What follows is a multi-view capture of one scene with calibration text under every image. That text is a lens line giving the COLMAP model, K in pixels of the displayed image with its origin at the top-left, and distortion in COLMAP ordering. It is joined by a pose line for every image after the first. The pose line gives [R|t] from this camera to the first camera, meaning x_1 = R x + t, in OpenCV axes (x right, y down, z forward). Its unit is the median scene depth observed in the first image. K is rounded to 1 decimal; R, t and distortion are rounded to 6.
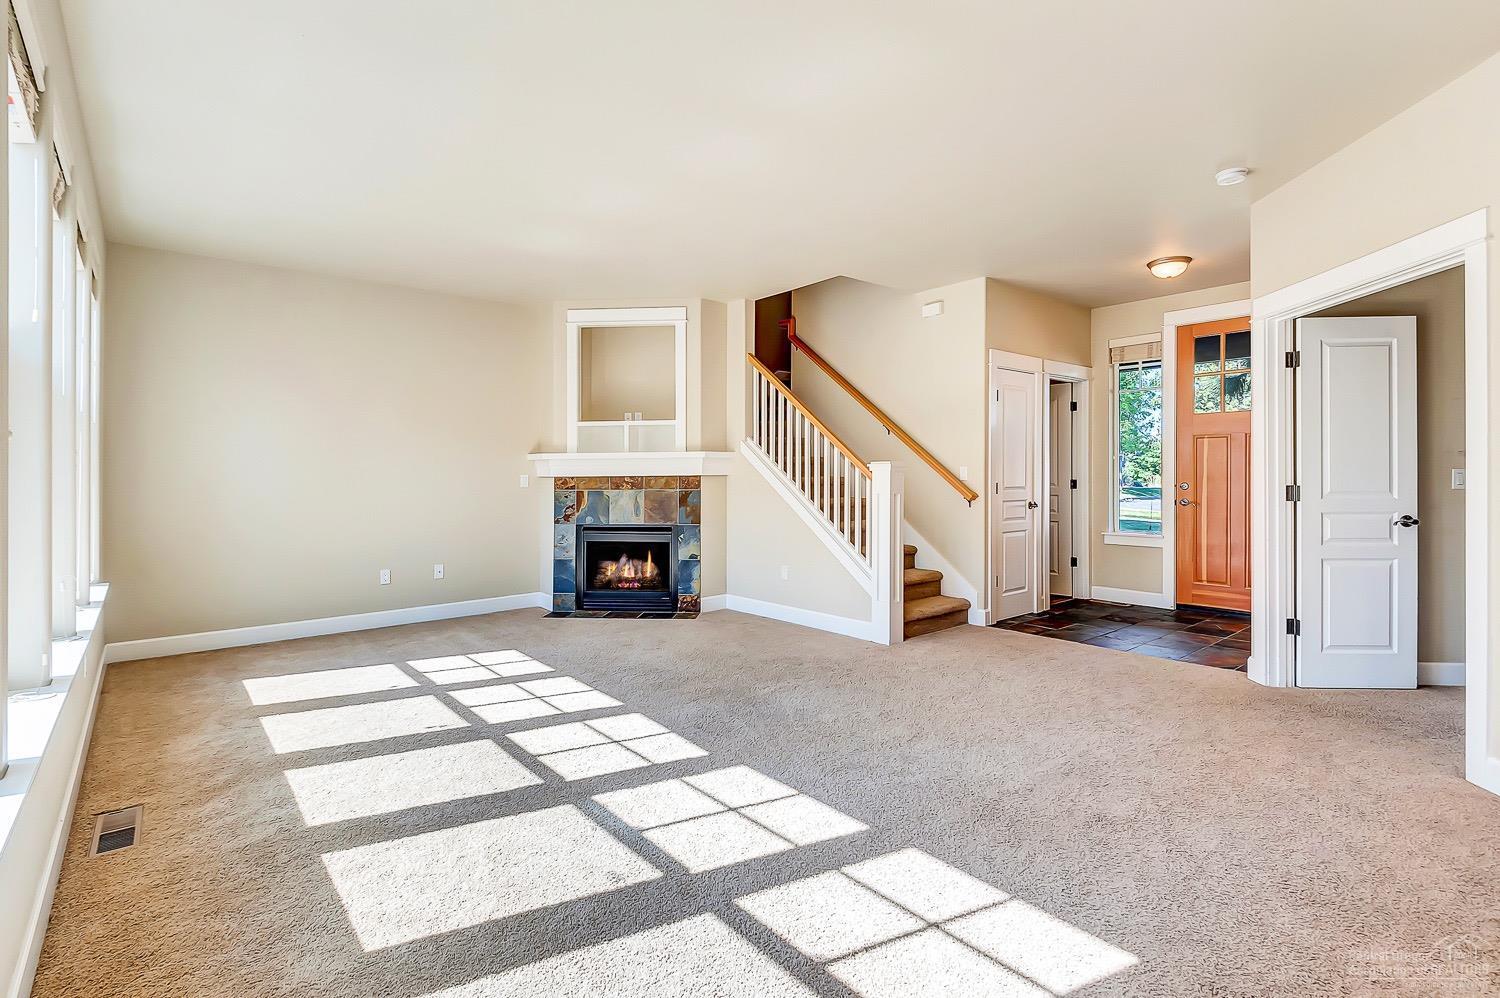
lens RADIAL K [[694.9, 0, 742.6], [0, 694.9, 482.8], [0, 0, 1]] dist [0.020649, -0.000191]
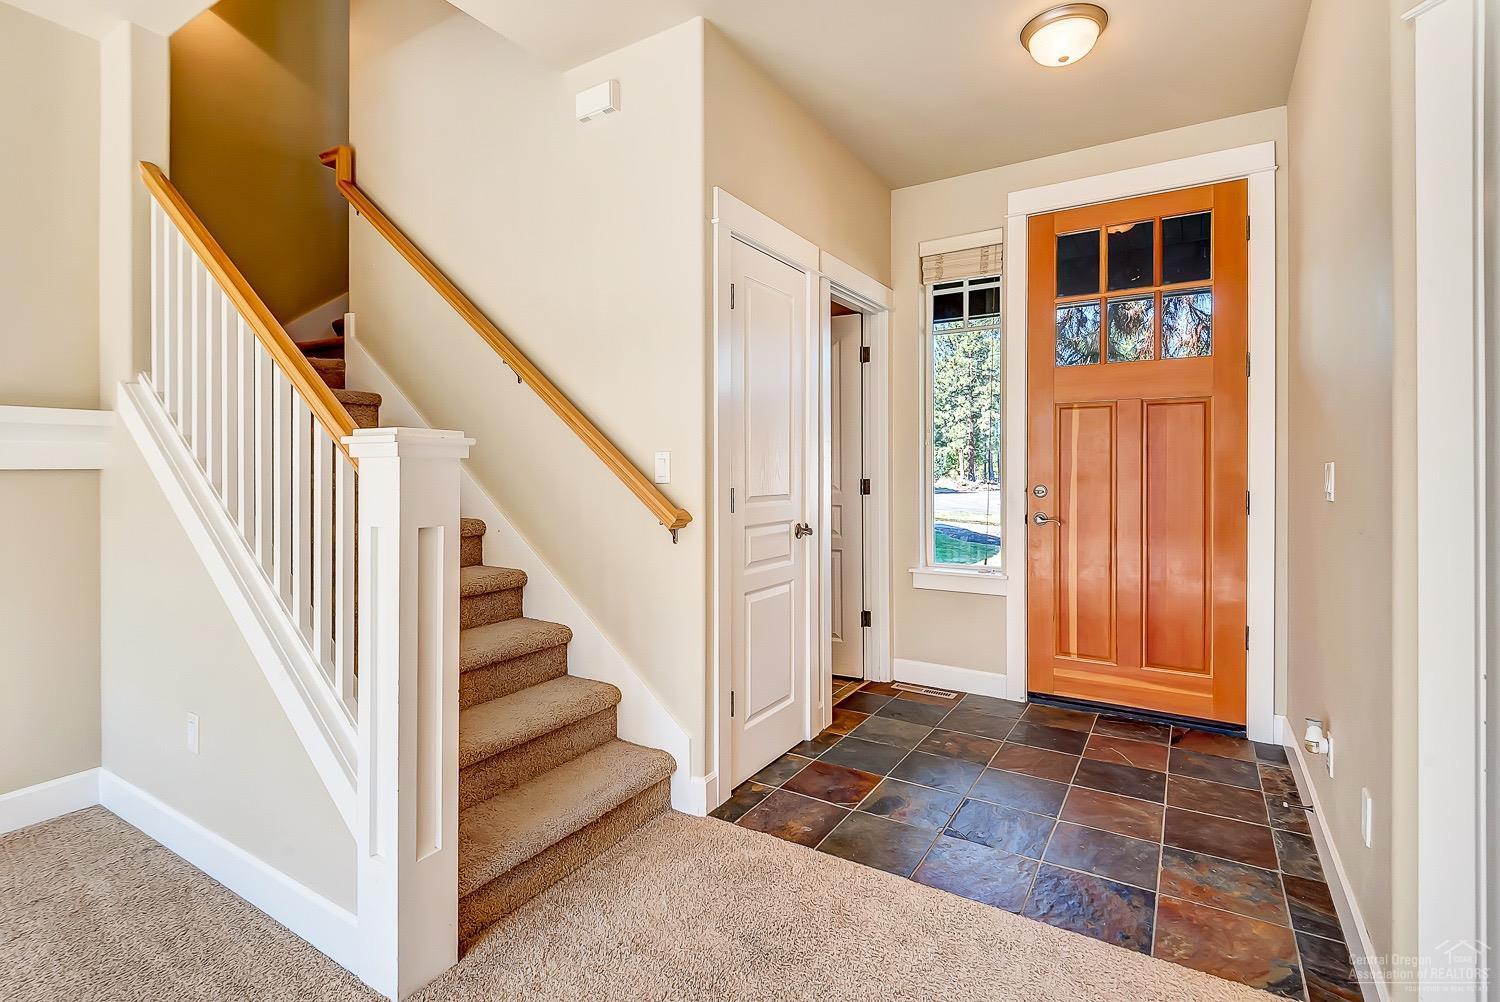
lens RADIAL K [[705.7, 0, 751.9], [0, 705.7, 469.3], [0, 0, 1]] dist [0.002291, 0.000038]
pose [[0.945790, 0.002401, 0.324771, 0.210479], [0.002185, 0.999903, -0.013755, -0.005469], [-0.324773, 0.013719, 0.945693, 0.517534]]
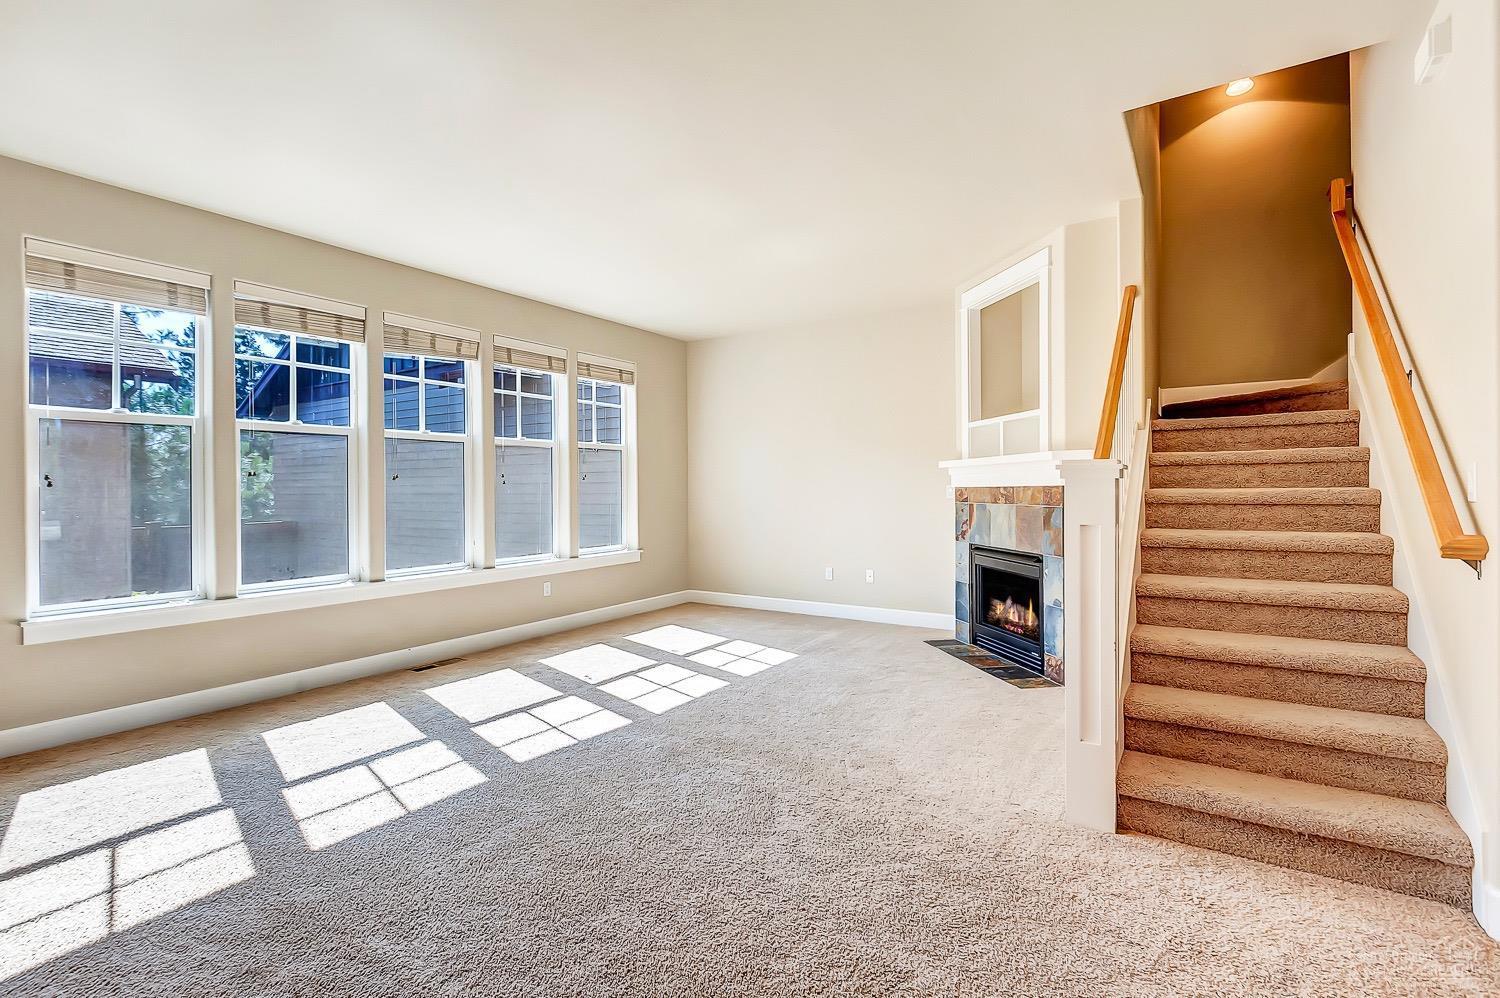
lens RADIAL K [[695.0, 0, 742.9], [0, 695.0, 496.8], [0, 0, 1]] dist [0.005849, -0.000289]
pose [[0.297475, 0.015747, -0.954600, 0.509059], [-0.005436, 0.999876, 0.014800, -0.008194], [0.954714, 0.000787, 0.297524, 0.506445]]
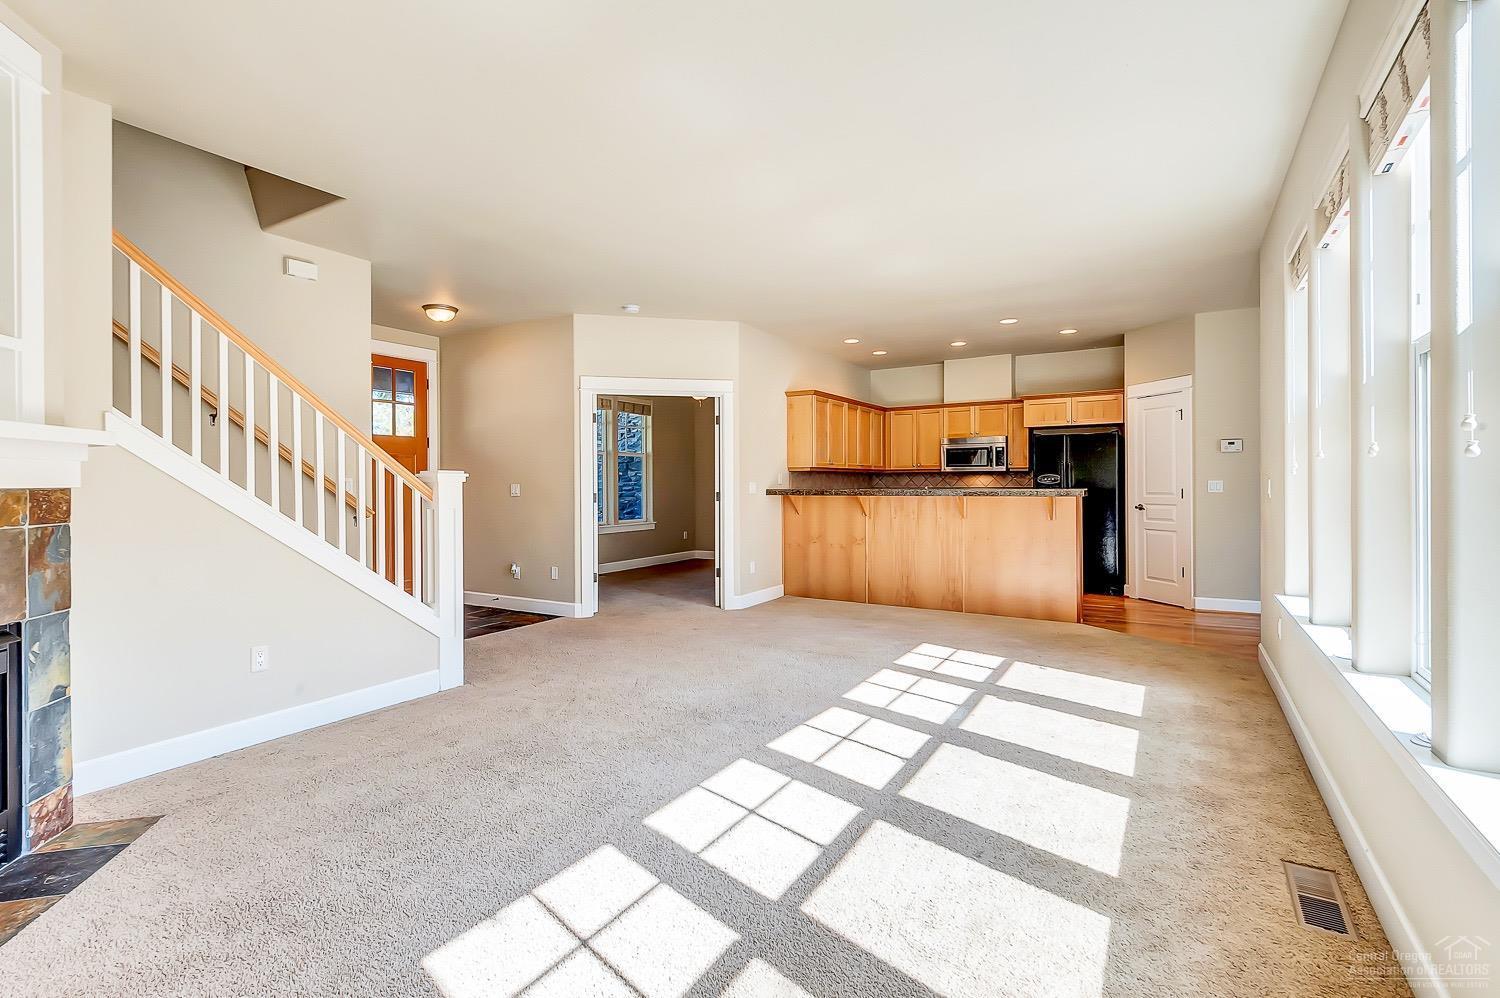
lens RADIAL K [[694.9, 0, 742.6], [0, 694.9, 482.8], [0, 0, 1]] dist [0.020649, -0.000191]
pose [[-0.318136, 0.008961, 0.948003, -0.590062], [0.020307, 0.999790, -0.002635, -0.004751], [-0.947828, 0.018412, -0.318251, 0.775444]]
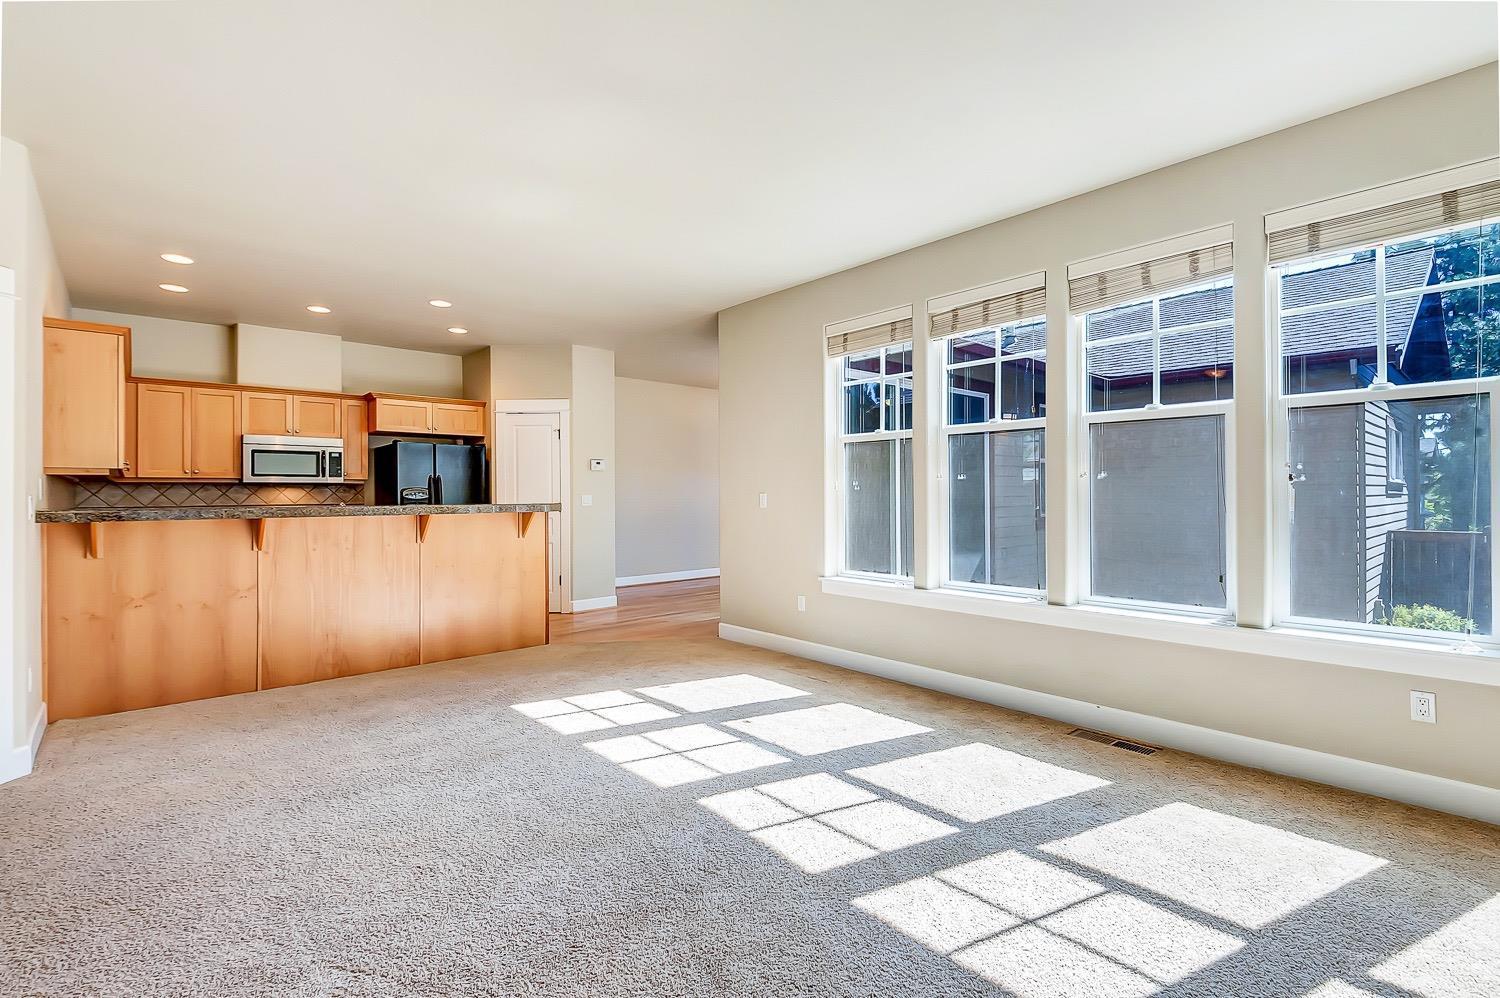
lens RADIAL K [[695.0, 0, 742.9], [0, 695.0, 496.8], [0, 0, 1]] dist [0.005849, -0.000289]
pose [[-0.999300, 0.012328, -0.035332, -0.040490], [0.011737, 0.999789, 0.016884, -0.010891], [0.035532, 0.016457, -0.999233, 0.956796]]
